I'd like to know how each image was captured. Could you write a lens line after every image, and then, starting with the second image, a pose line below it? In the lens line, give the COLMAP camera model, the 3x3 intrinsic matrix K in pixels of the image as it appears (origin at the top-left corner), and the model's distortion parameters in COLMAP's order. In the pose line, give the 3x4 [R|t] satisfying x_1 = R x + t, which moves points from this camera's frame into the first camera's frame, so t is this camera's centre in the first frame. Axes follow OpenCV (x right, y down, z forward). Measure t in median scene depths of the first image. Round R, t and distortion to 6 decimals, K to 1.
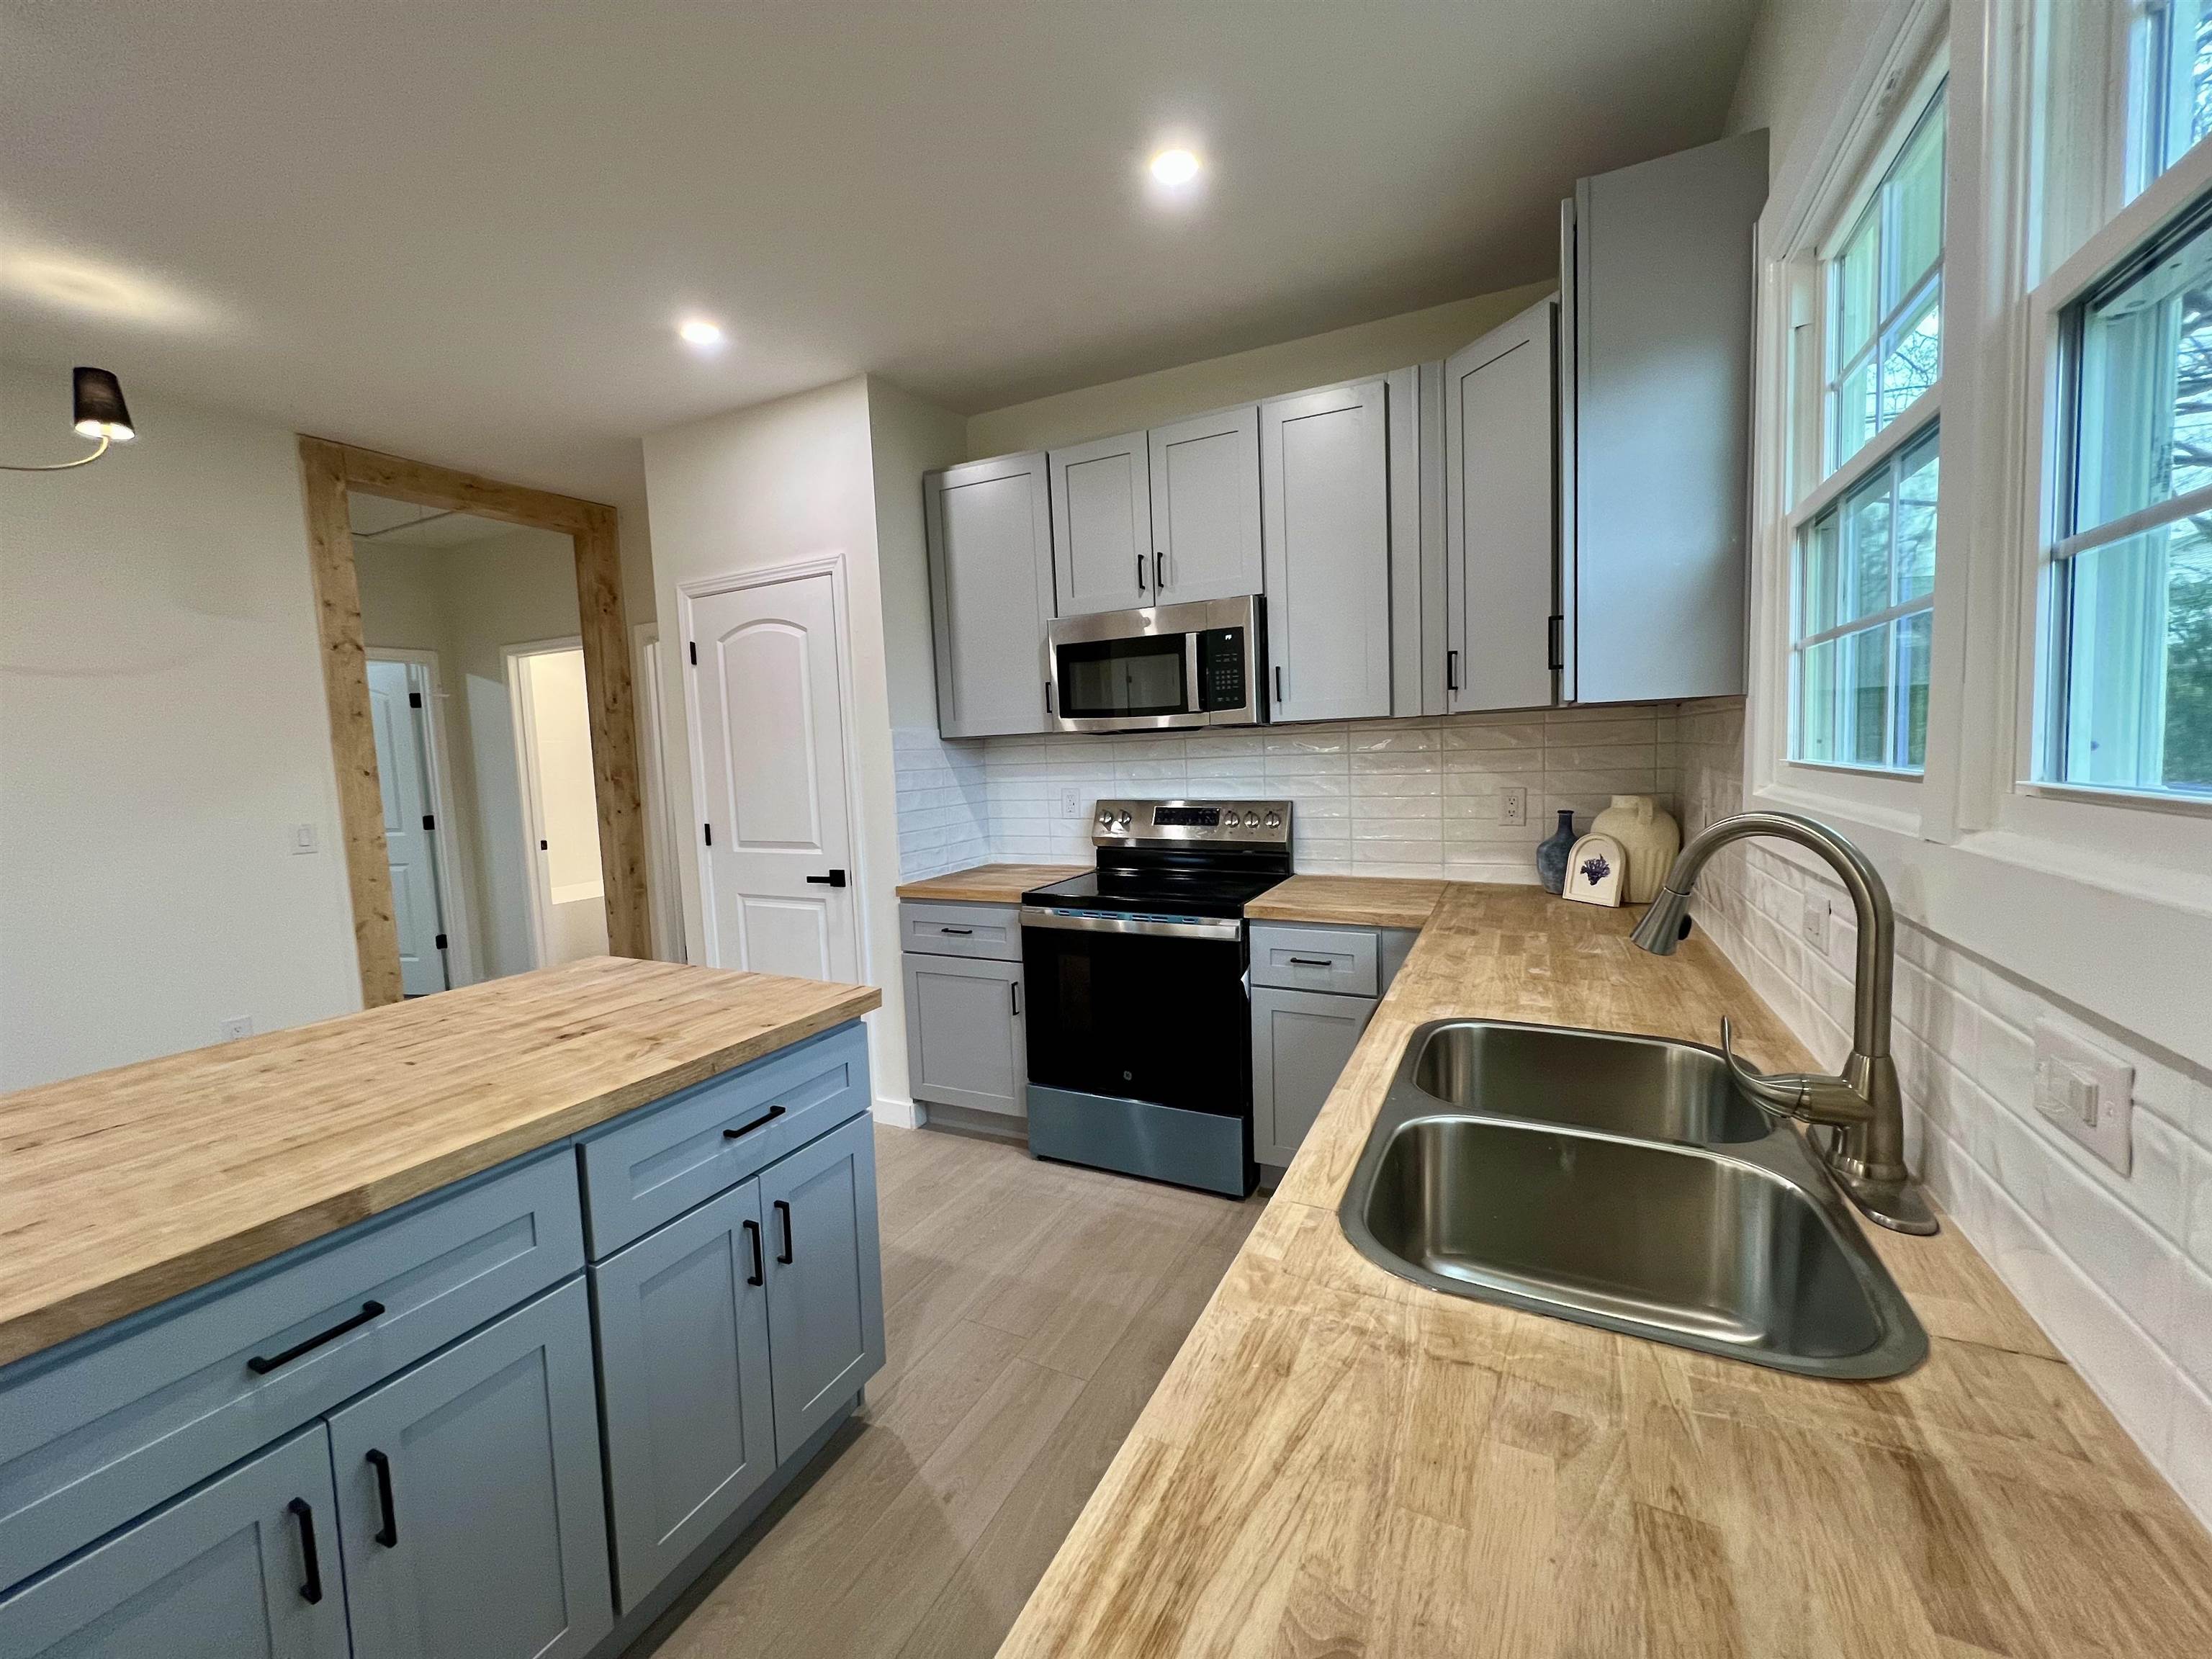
lens RADIAL K [[887.2, 0, 1098.0], [0, 887.2, 820.7], [0, 0, 1]] dist [0.001466, 0.000261]
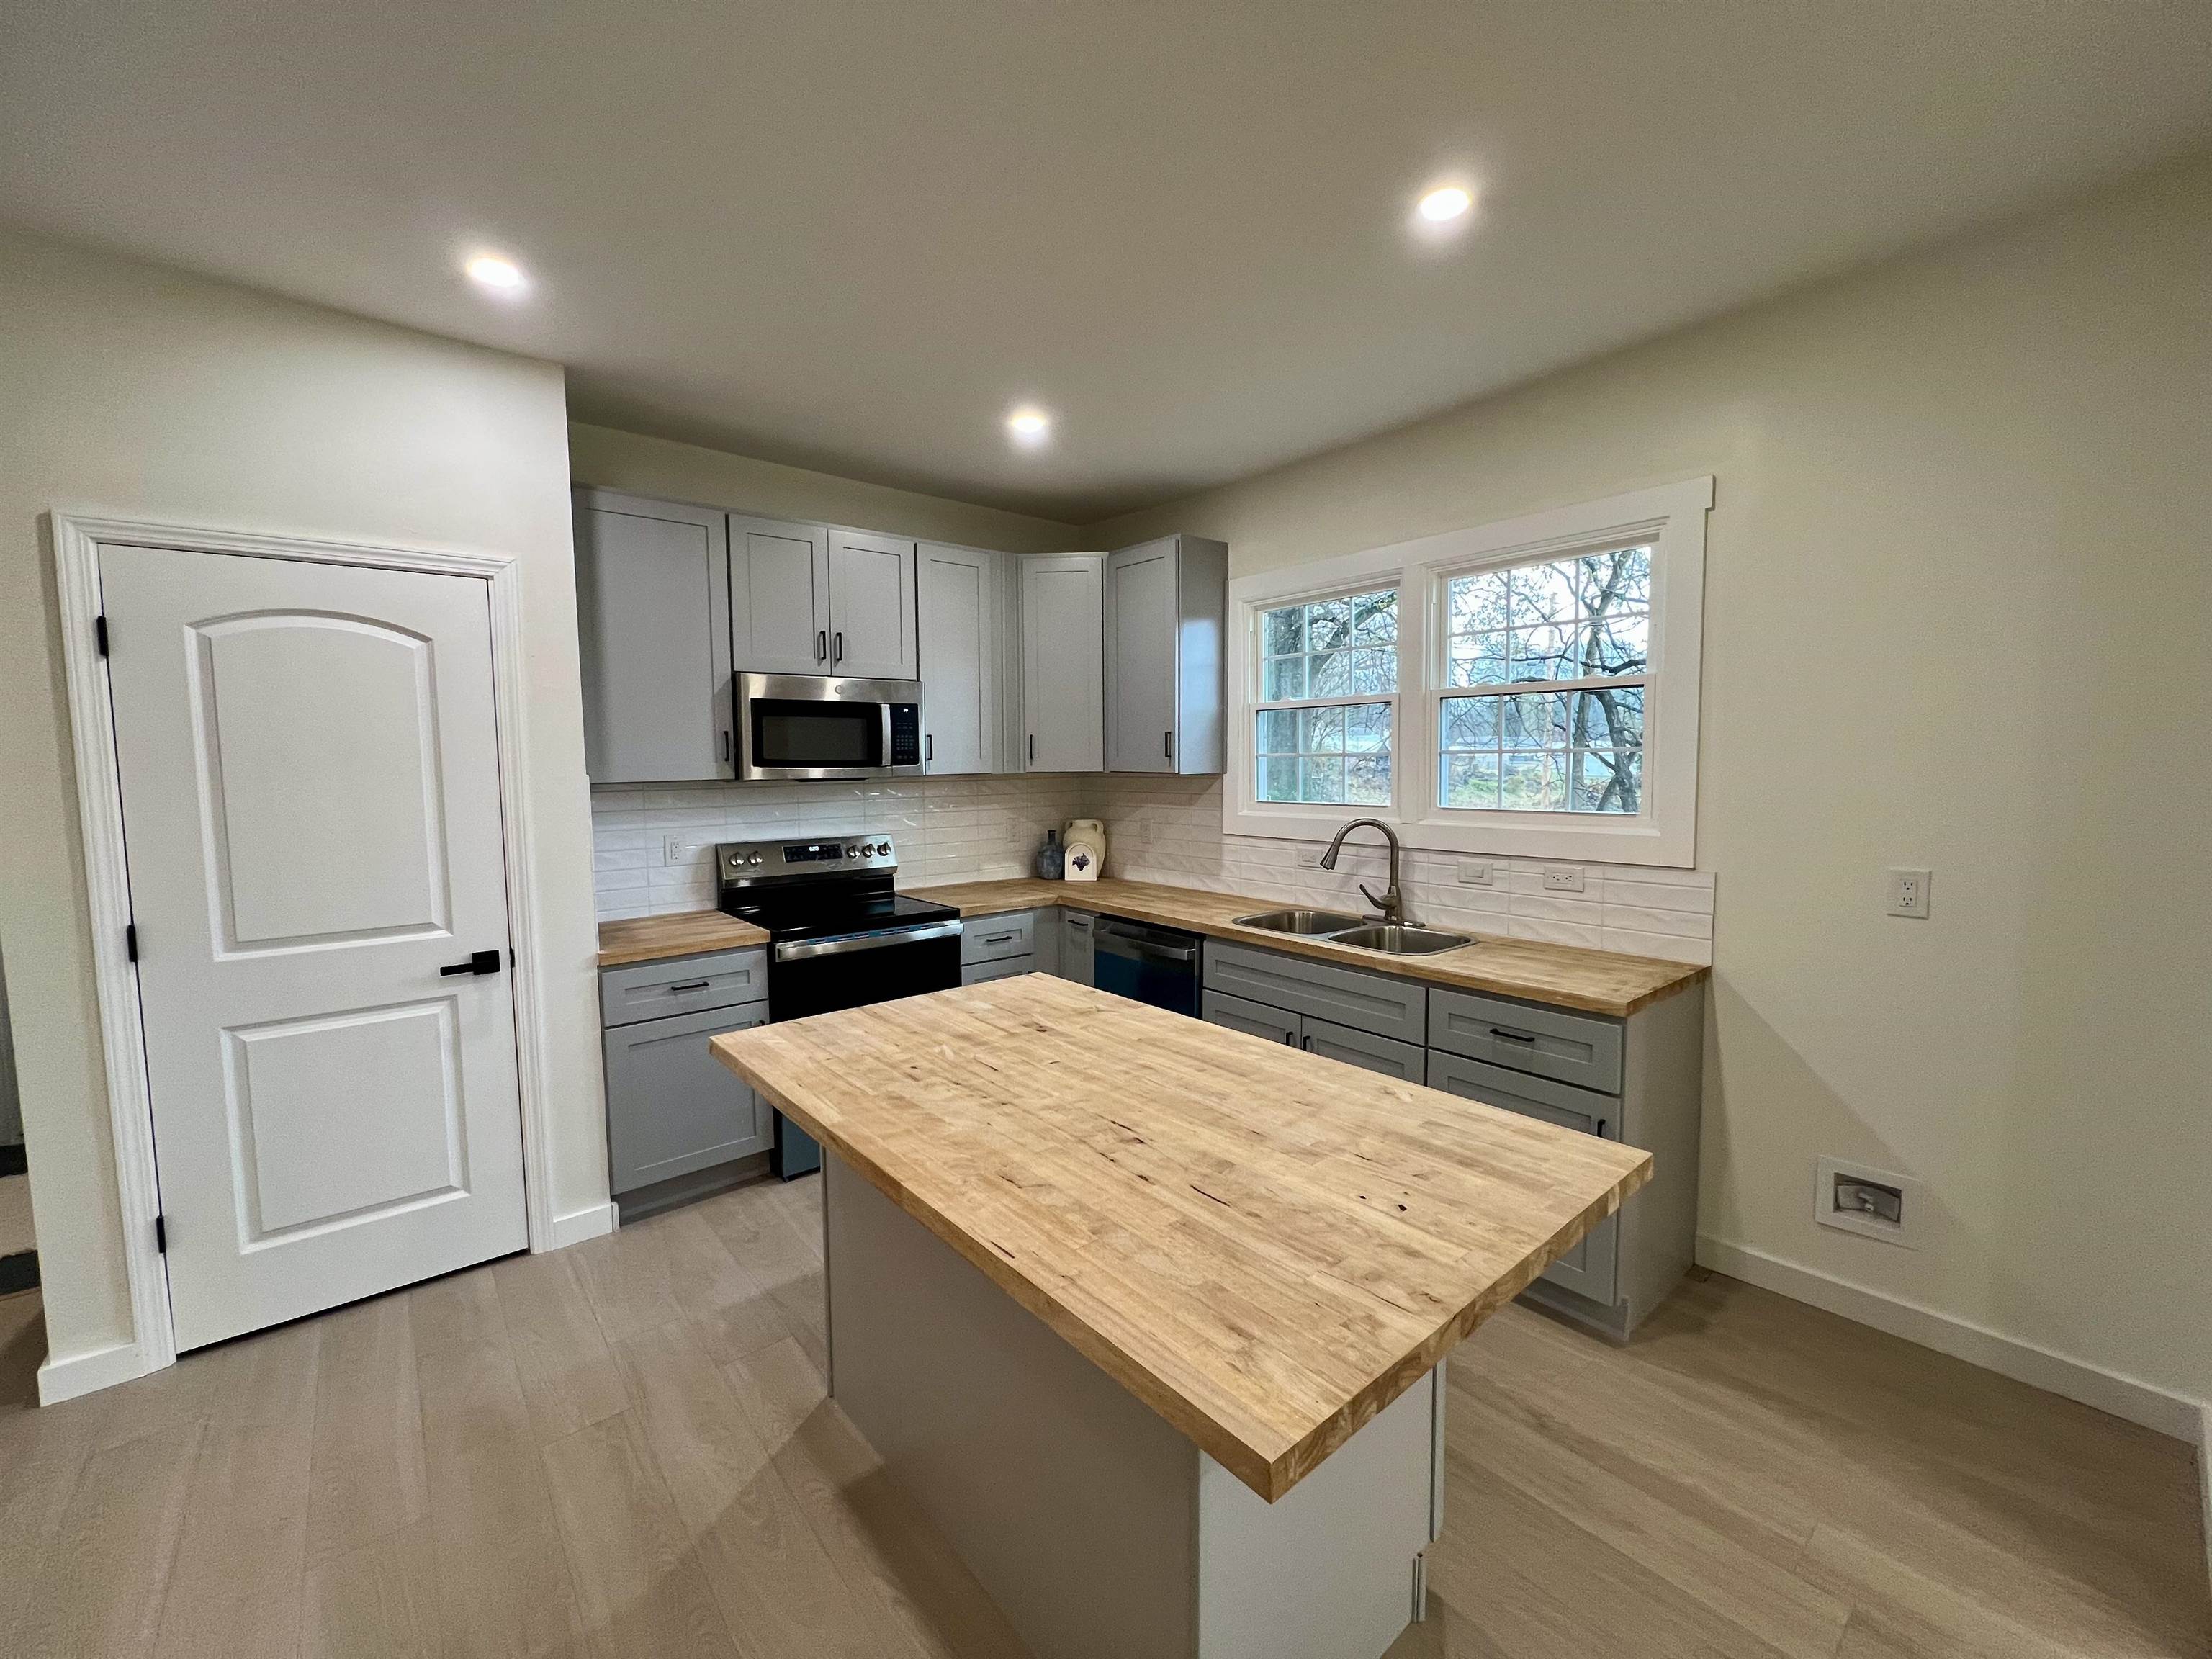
lens RADIAL K [[887.2, 0, 1100.8], [0, 887.2, 825.0], [0, 0, 1]] dist [0.001466, 0.000261]
pose [[0.401651, -0.038029, 0.915003, -0.888159], [0.070732, 0.997441, 0.010407, -0.029076], [-0.913057, 0.060540, 0.403313, 0.205078]]
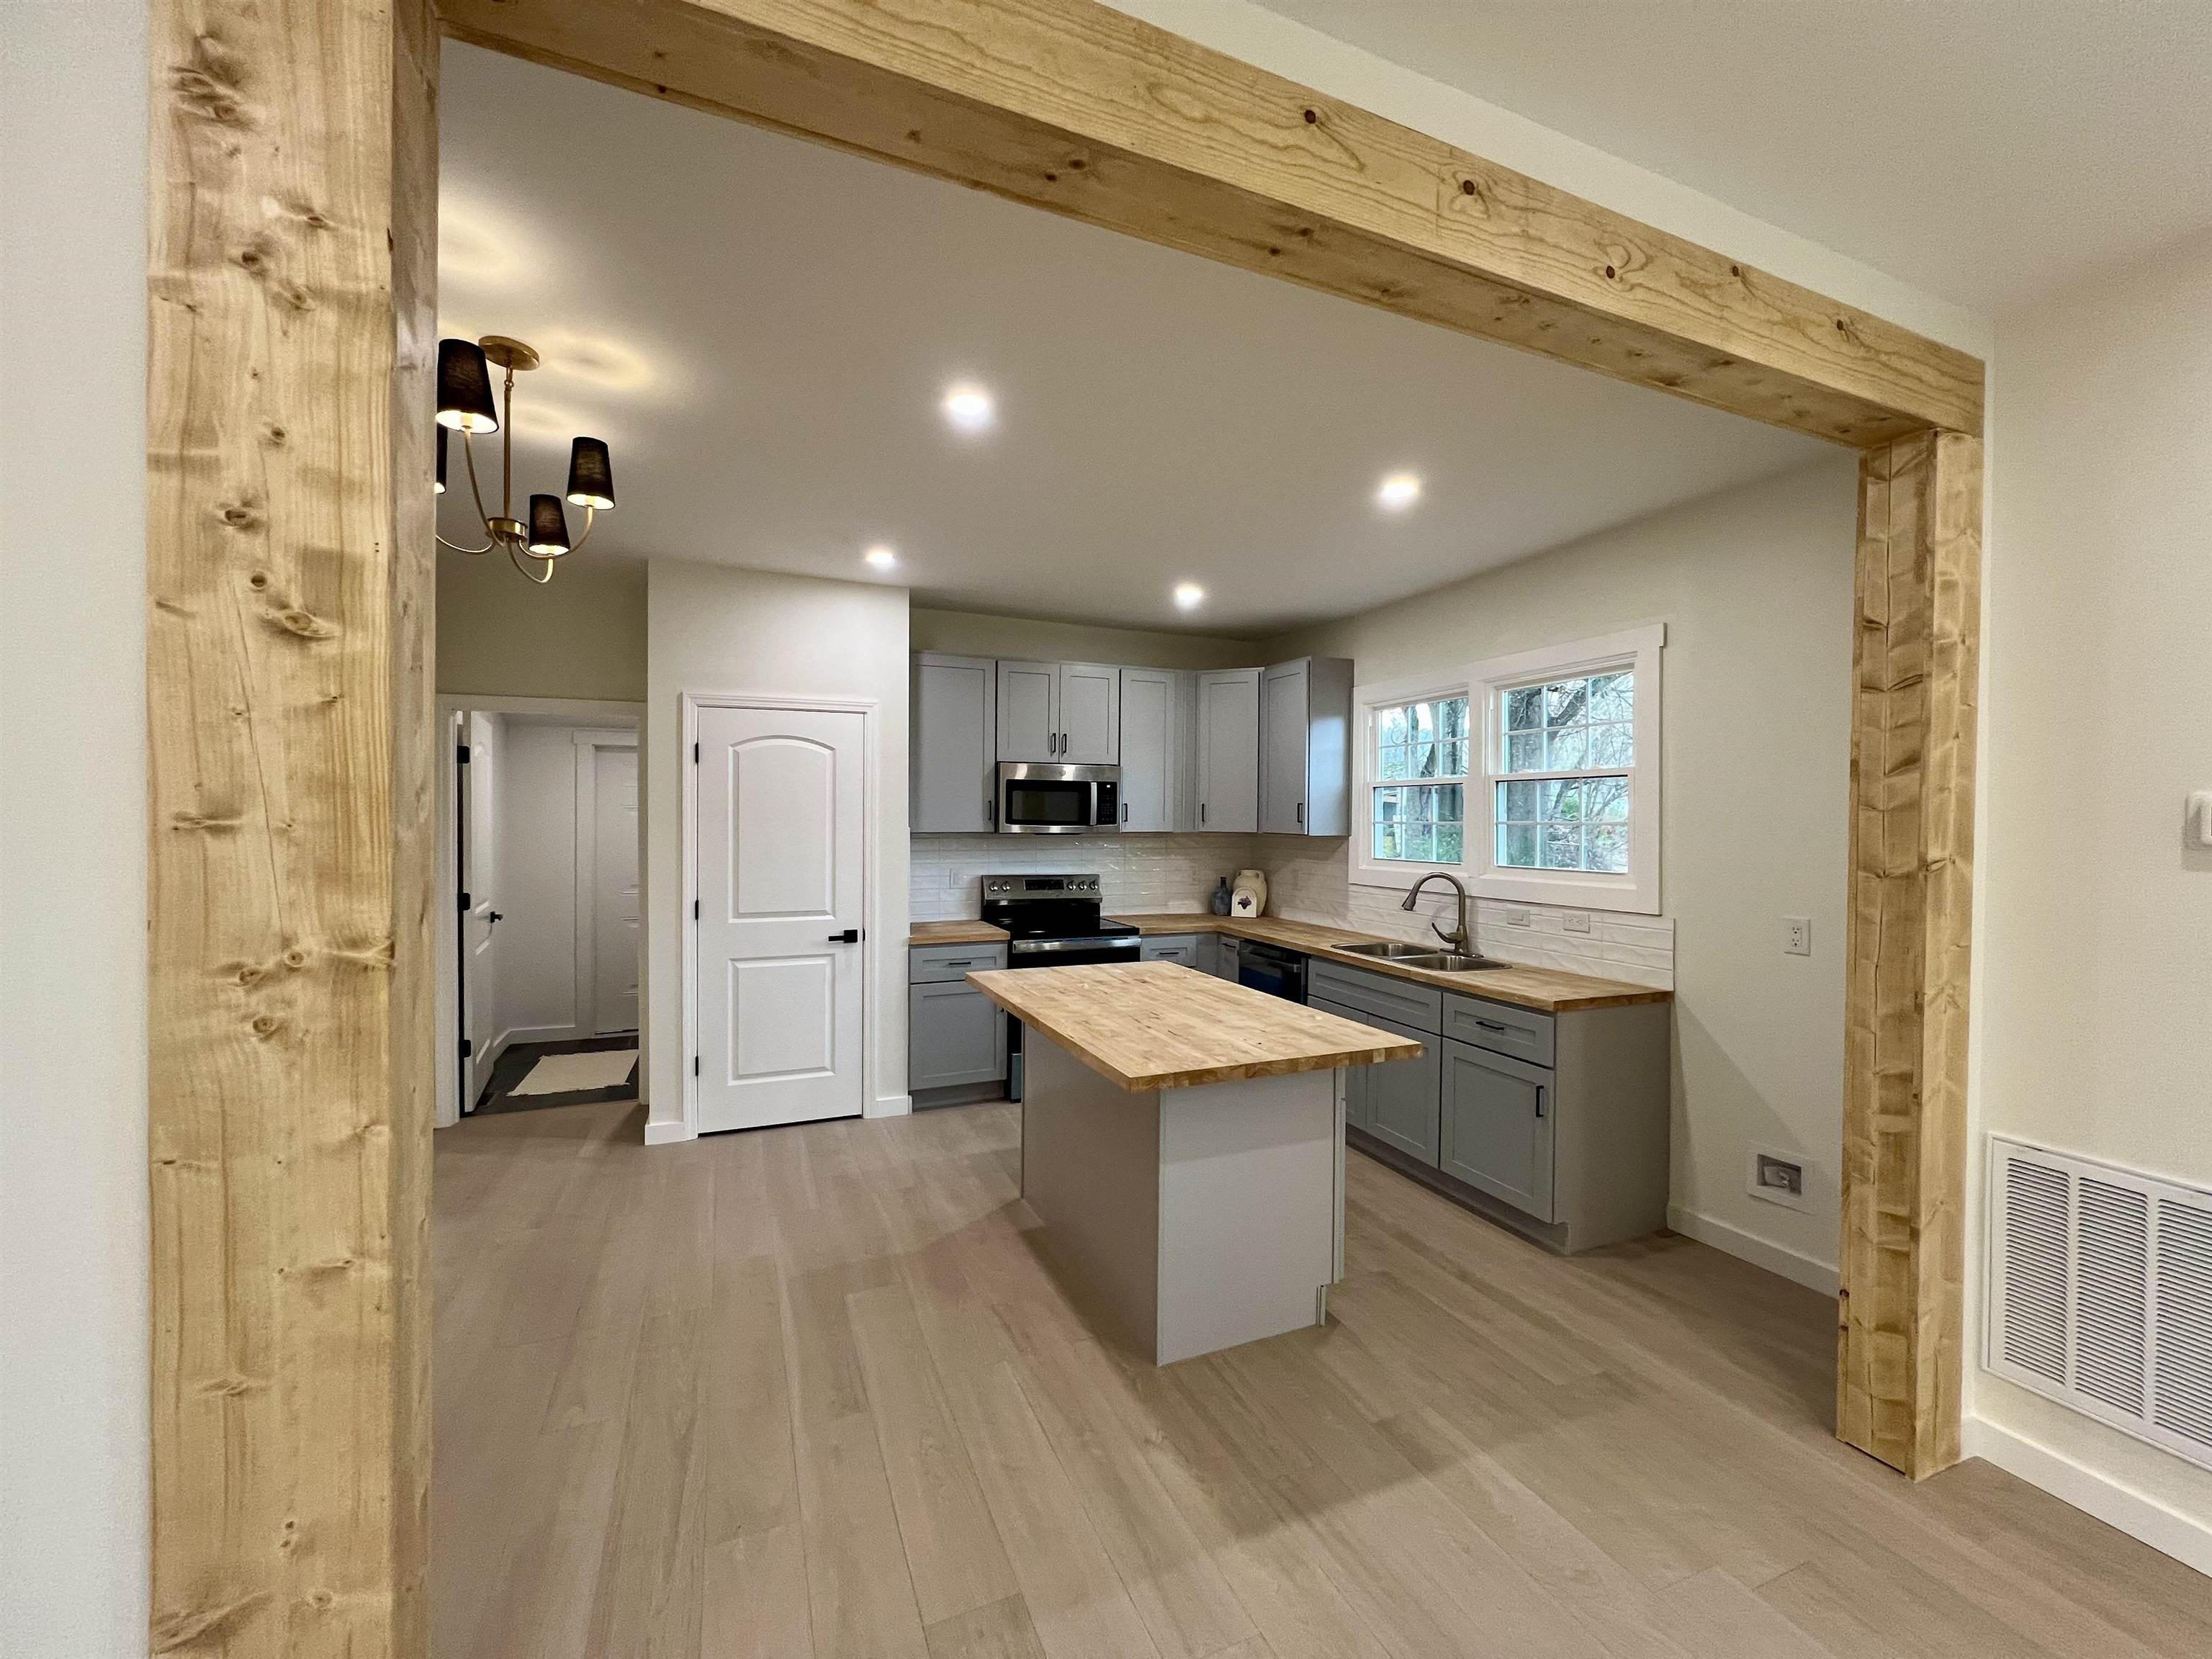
lens RADIAL K [[887.2, 0, 1100.7], [0, 887.2, 826.9], [0, 0, 1]] dist [0.001466, 0.000261]
pose [[0.650432, 0.031896, 0.758894, -1.199834], [0.032328, 0.997050, -0.069613, 0.006855], [-0.758876, 0.069812, 0.647482, -0.176725]]
